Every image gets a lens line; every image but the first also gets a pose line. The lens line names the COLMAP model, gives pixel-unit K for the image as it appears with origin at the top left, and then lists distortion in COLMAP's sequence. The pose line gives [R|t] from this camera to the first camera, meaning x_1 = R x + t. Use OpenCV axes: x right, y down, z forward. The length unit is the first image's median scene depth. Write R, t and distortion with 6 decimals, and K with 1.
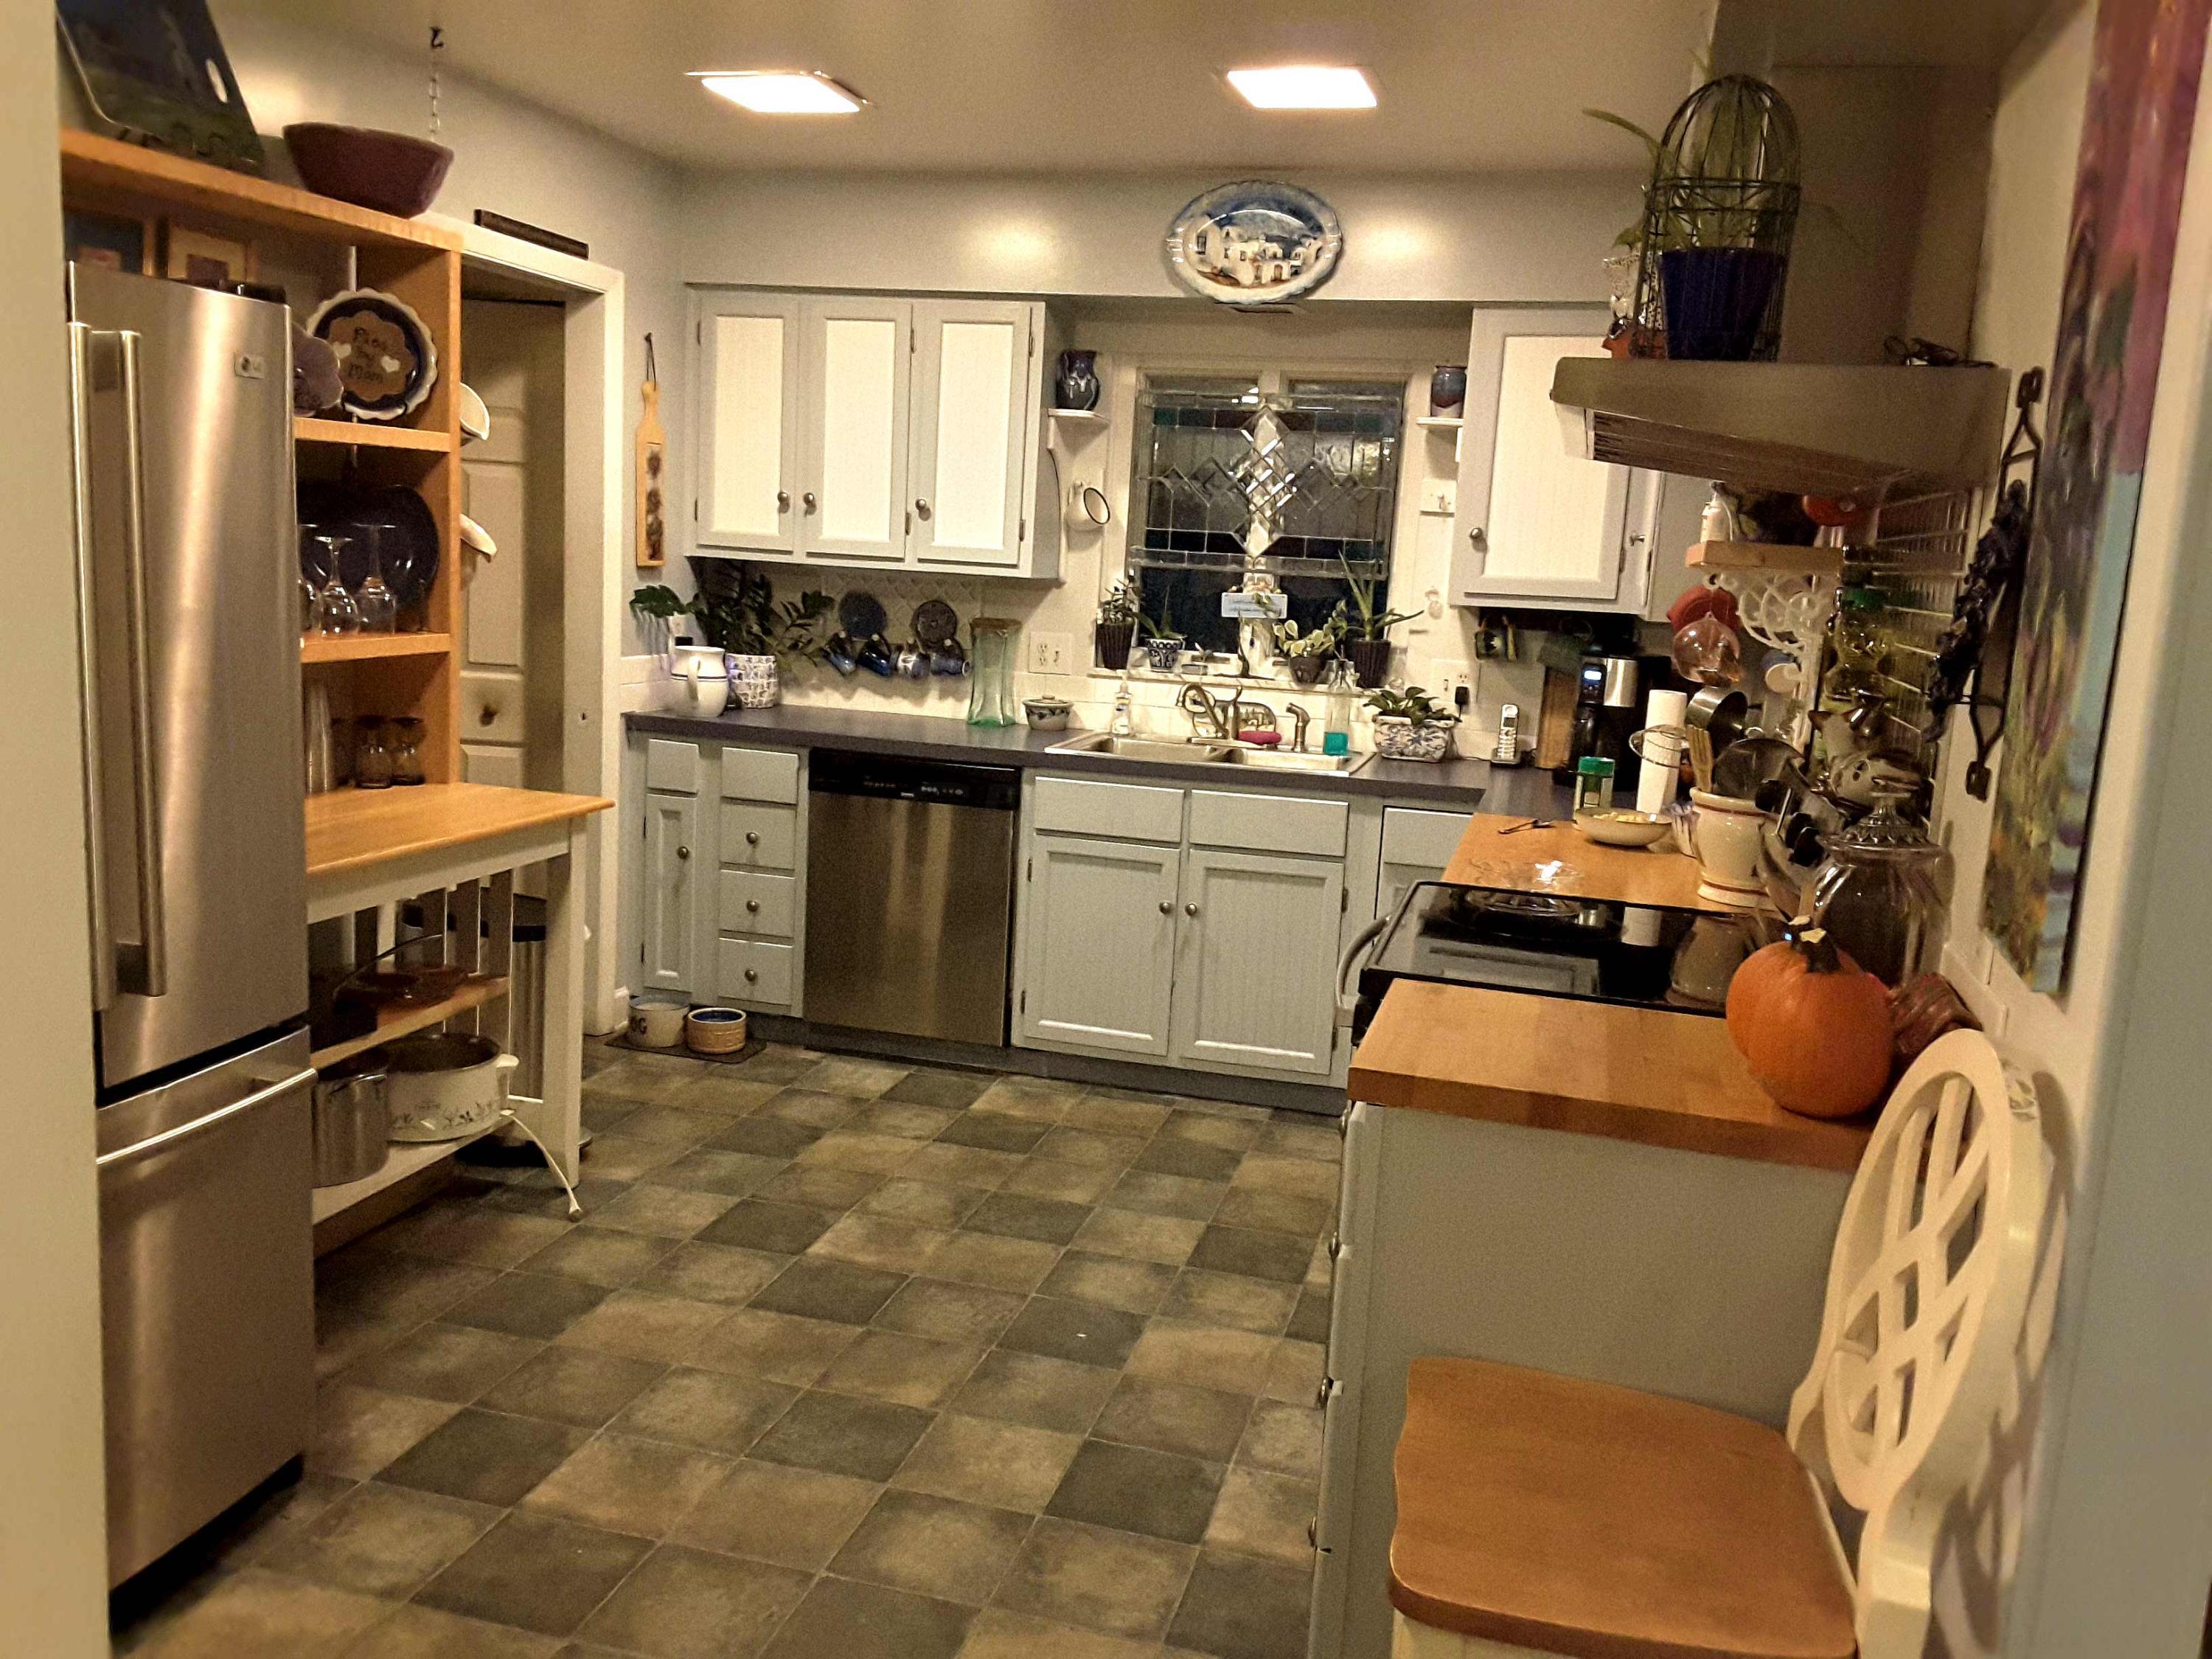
lens RADIAL K [[1773.0, 0, 1097.6], [0, 1773.0, 838.4], [0, 0, 1]] dist [0.111018, -0.172940]
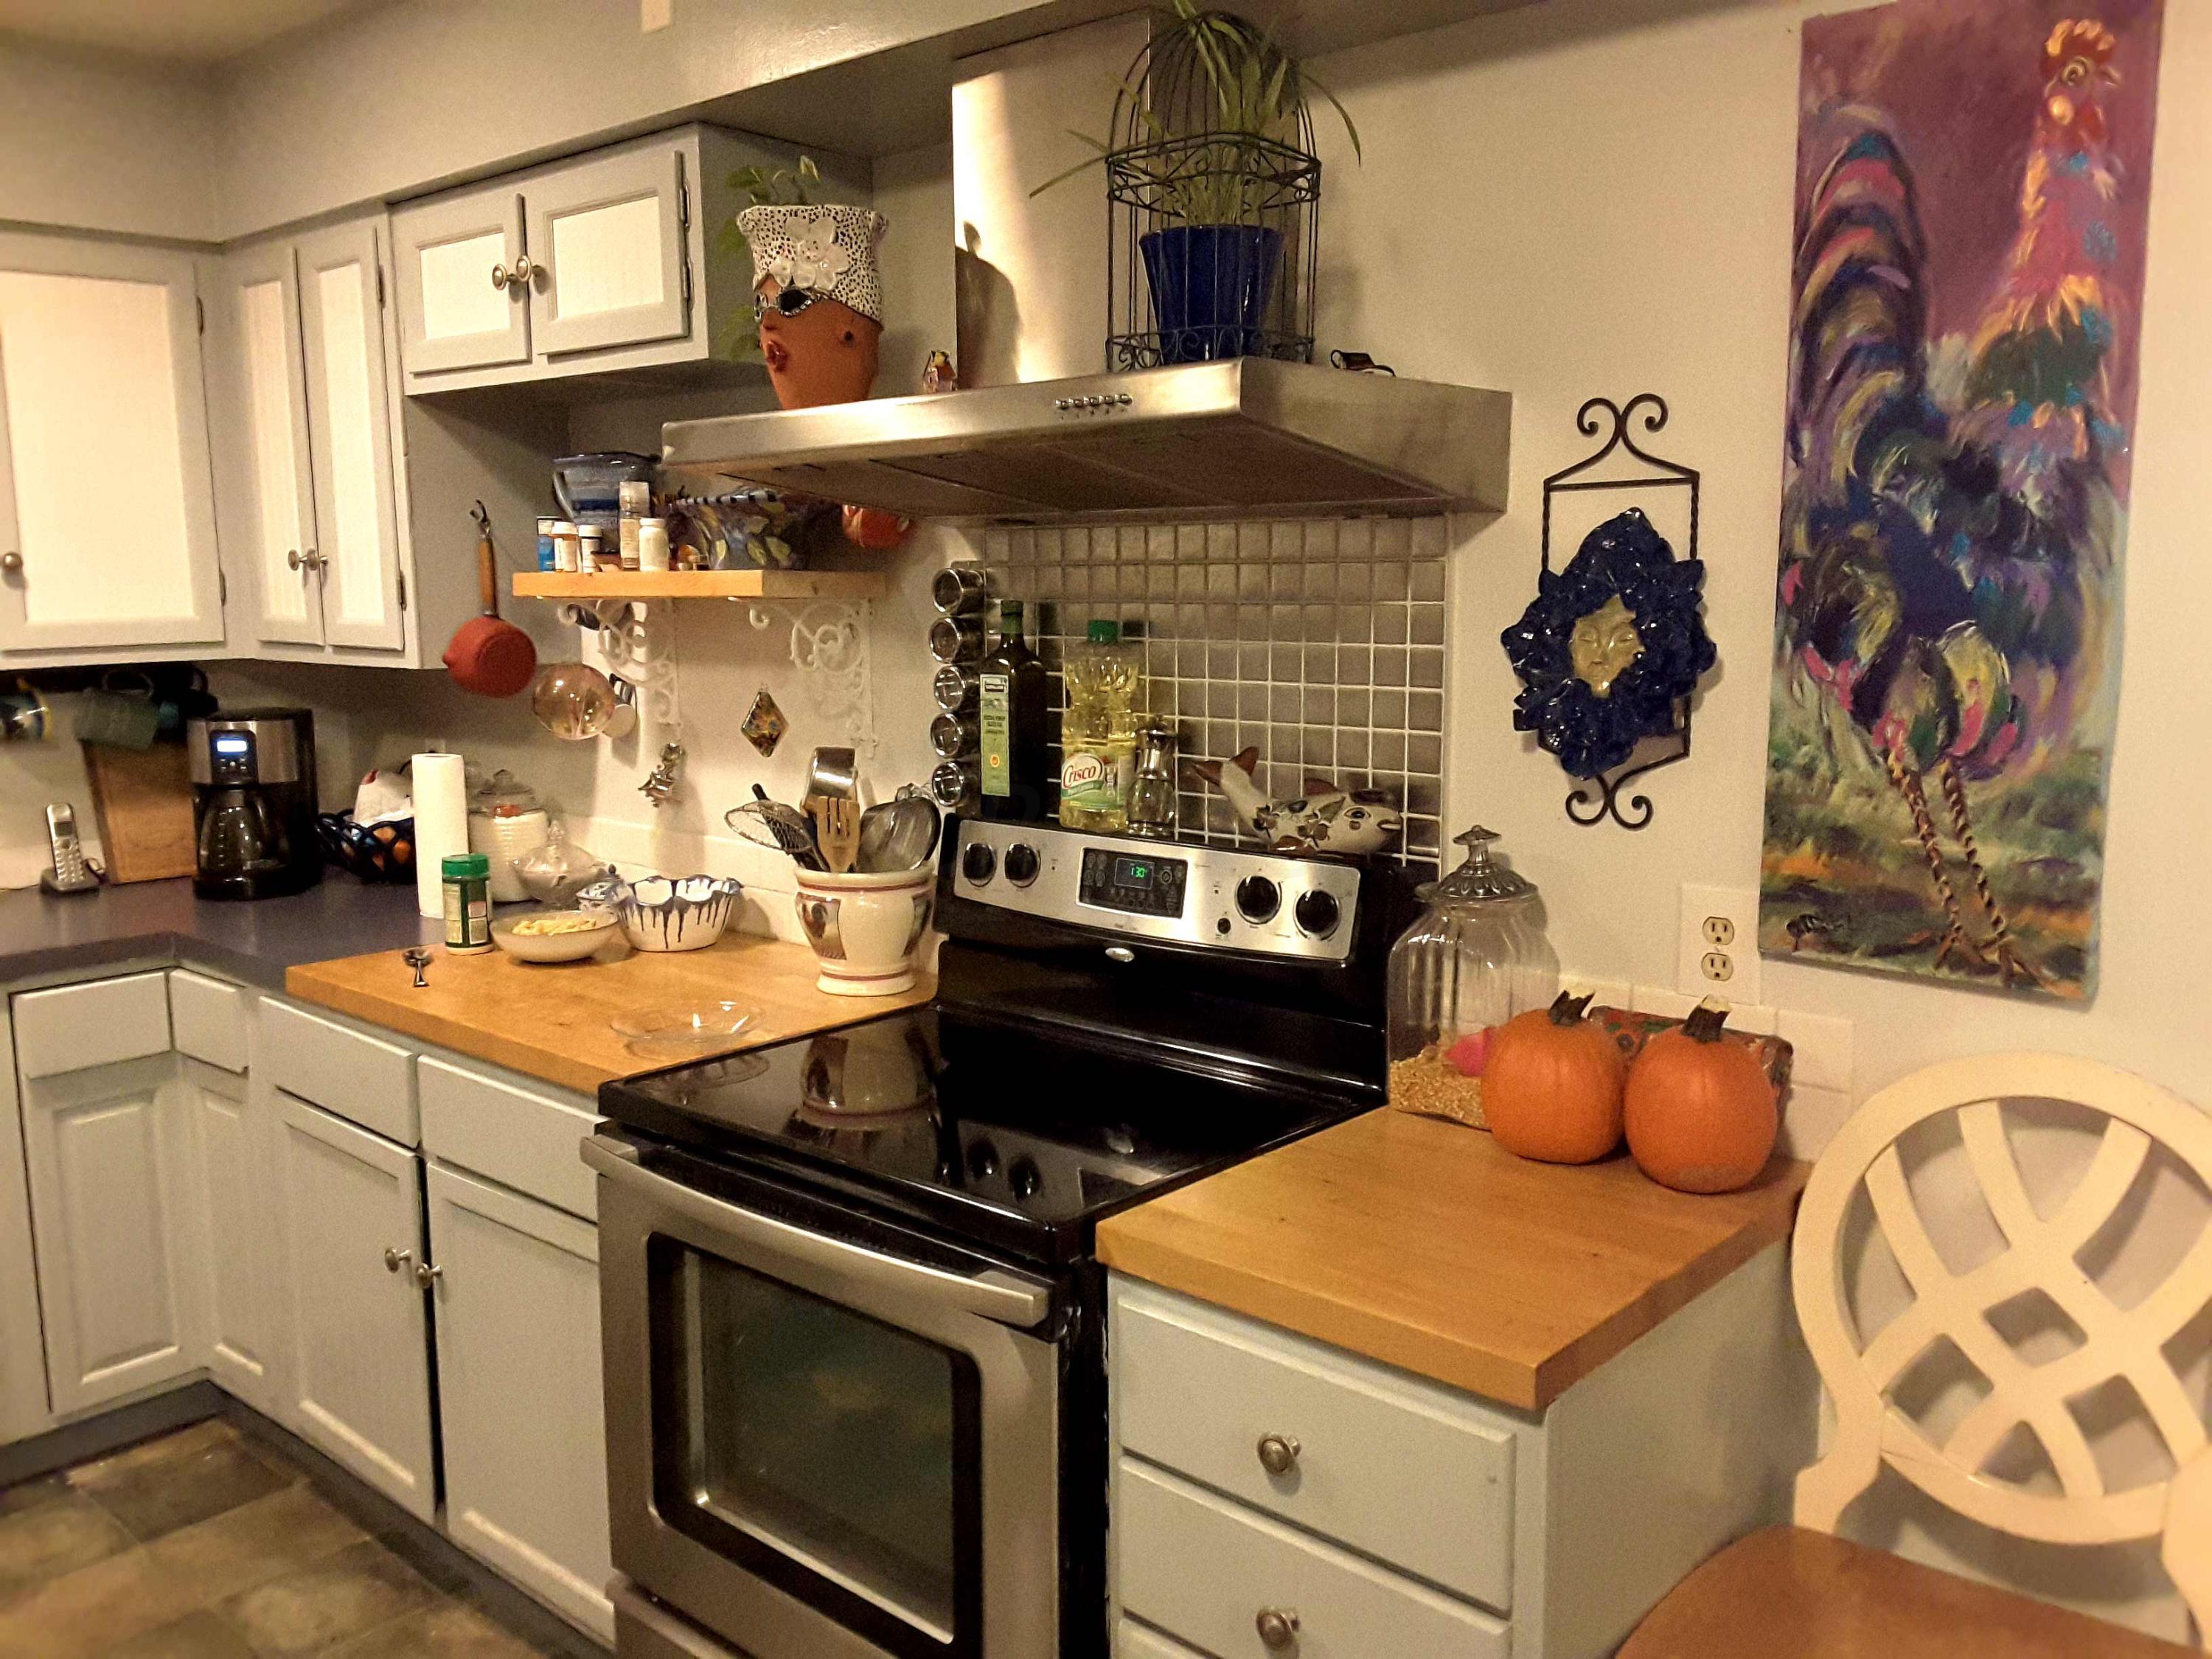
lens RADIAL K [[1773.0, 0, 1118.2], [0, 1773.0, 819.4], [0, 0, 1]] dist [0.111018, -0.172940]
pose [[0.426119, -0.181547, 0.886264, -0.209825], [0.175629, 0.977620, 0.115818, -0.076592], [-0.887455, 0.106302, 0.448467, 0.319469]]
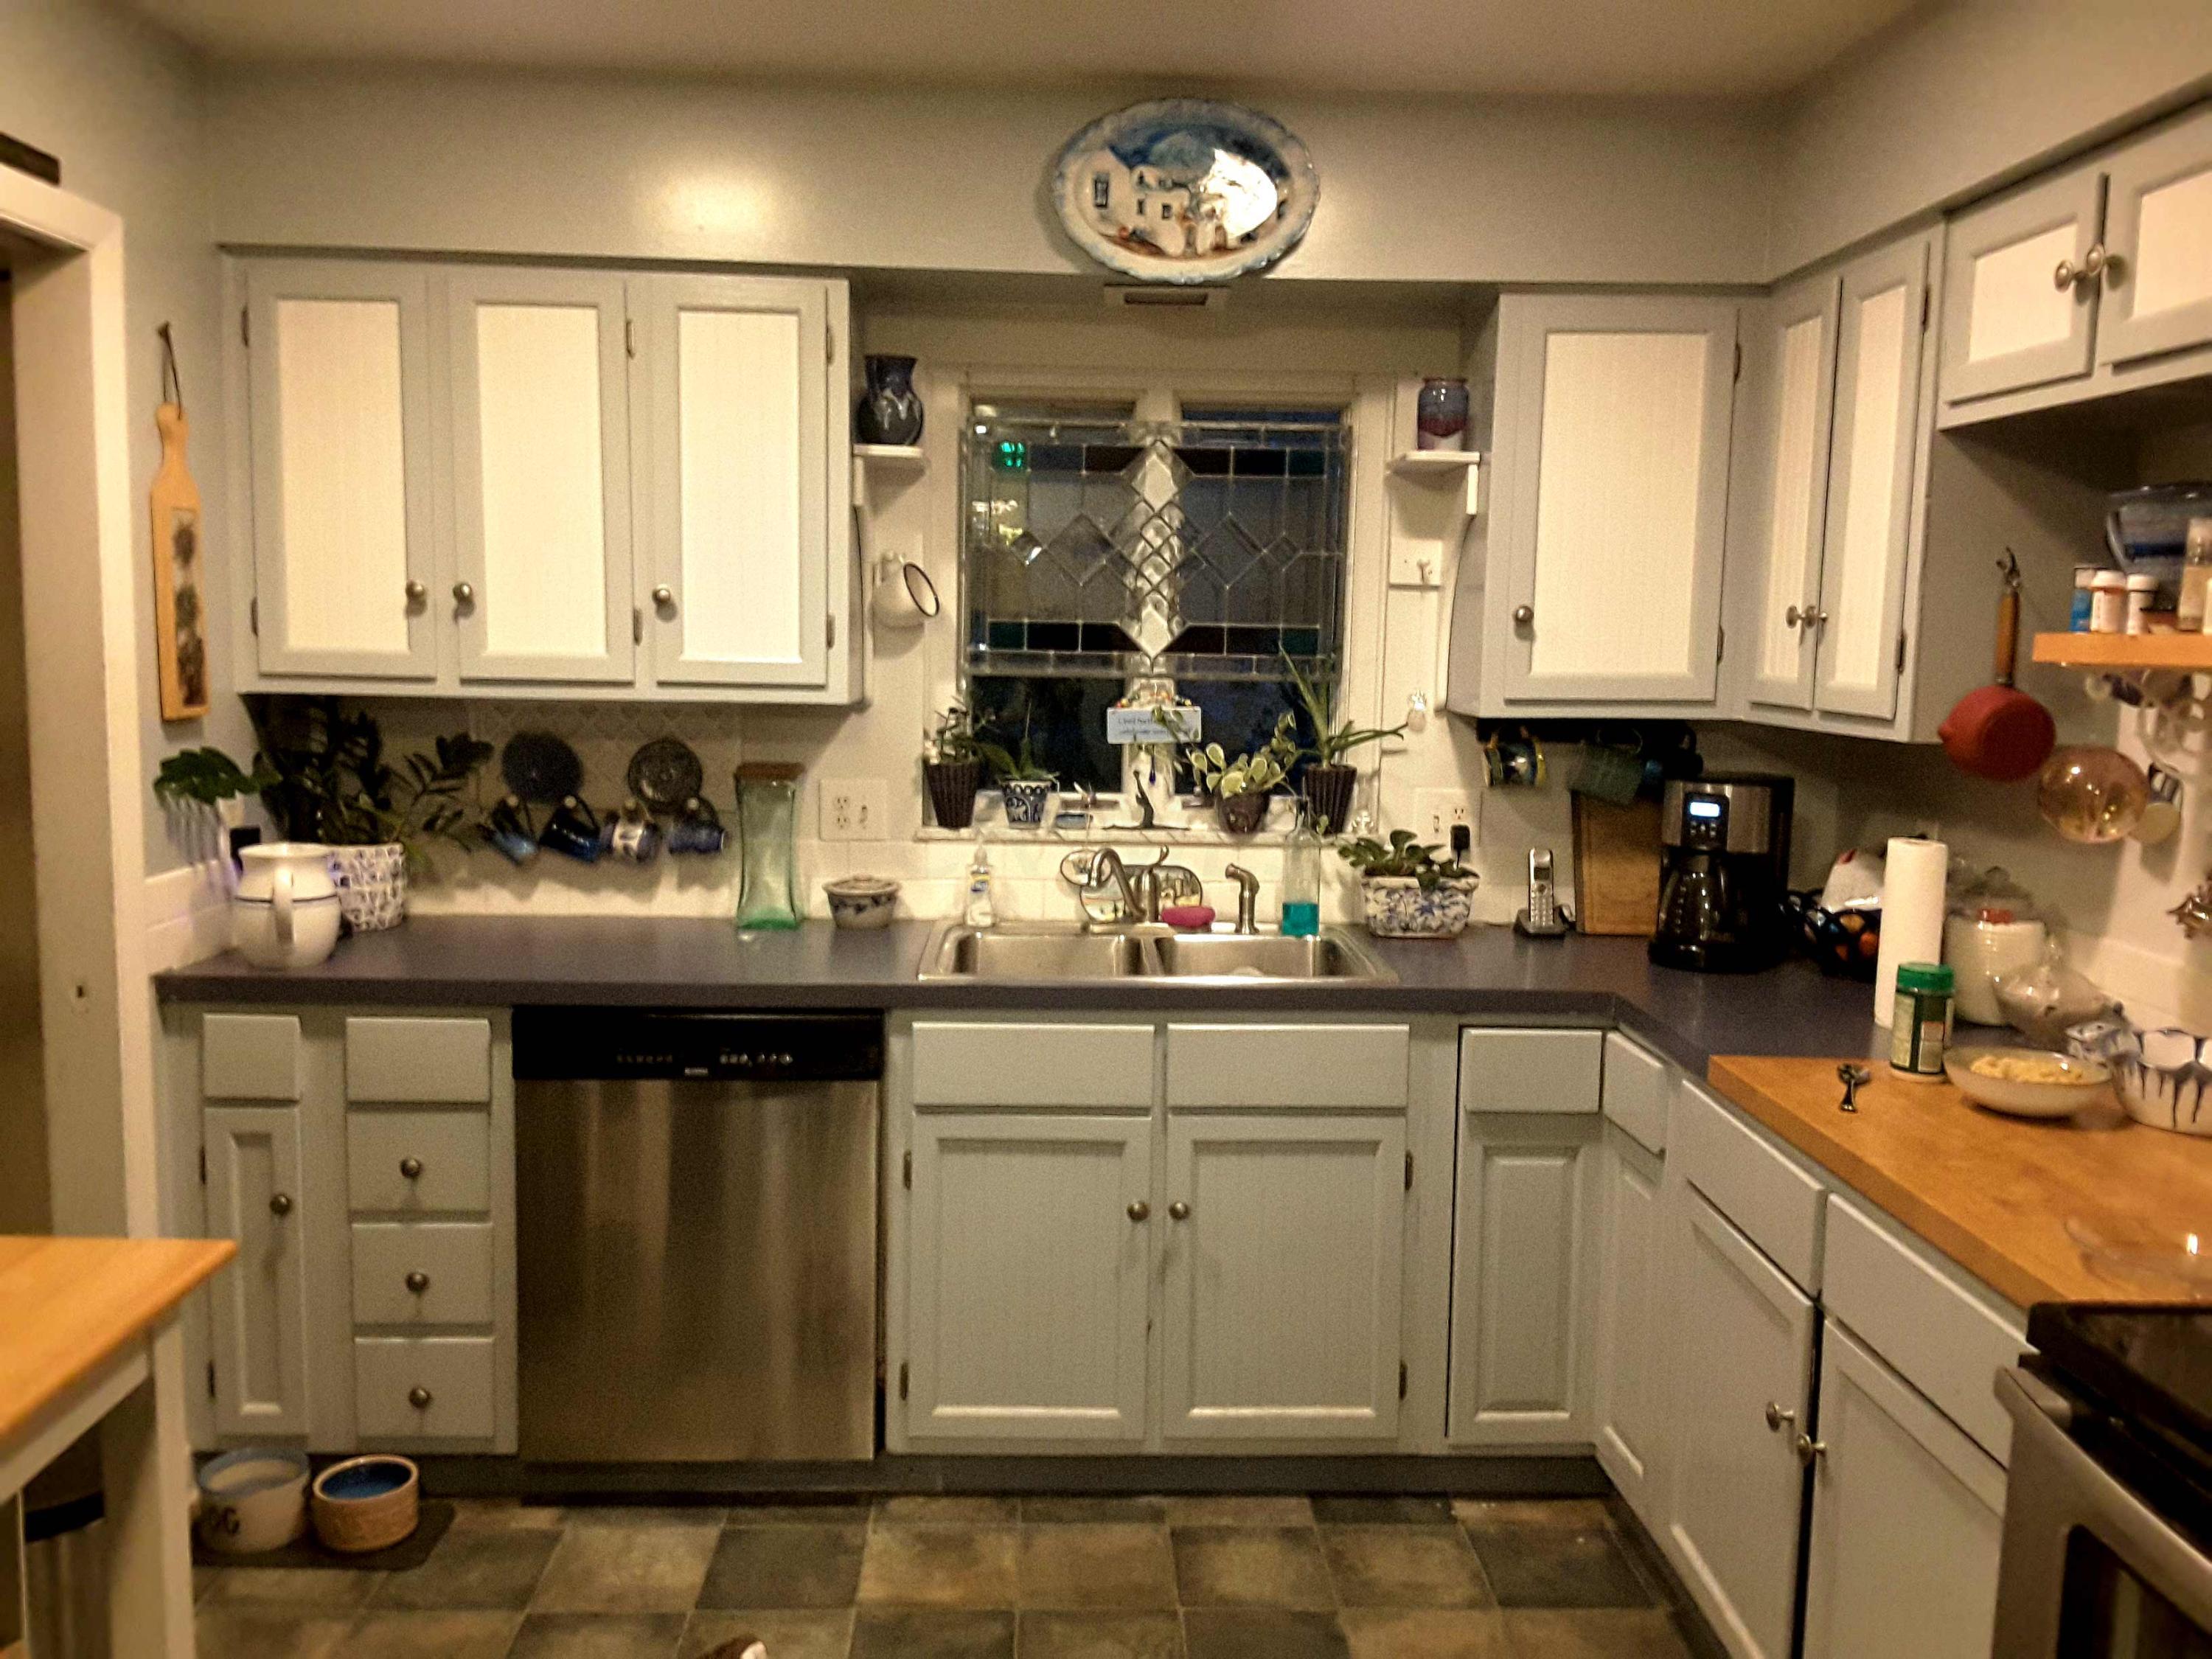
lens RADIAL K [[1773.0, 0, 1099.3], [0, 1773.0, 825.4], [0, 0, 1]] dist [0.111018, -0.172940]
pose [[0.954567, -0.071125, 0.289385, -0.141393], [0.082126, 0.996282, -0.026036, -0.078917], [-0.286457, 0.048619, 0.956859, 0.361364]]
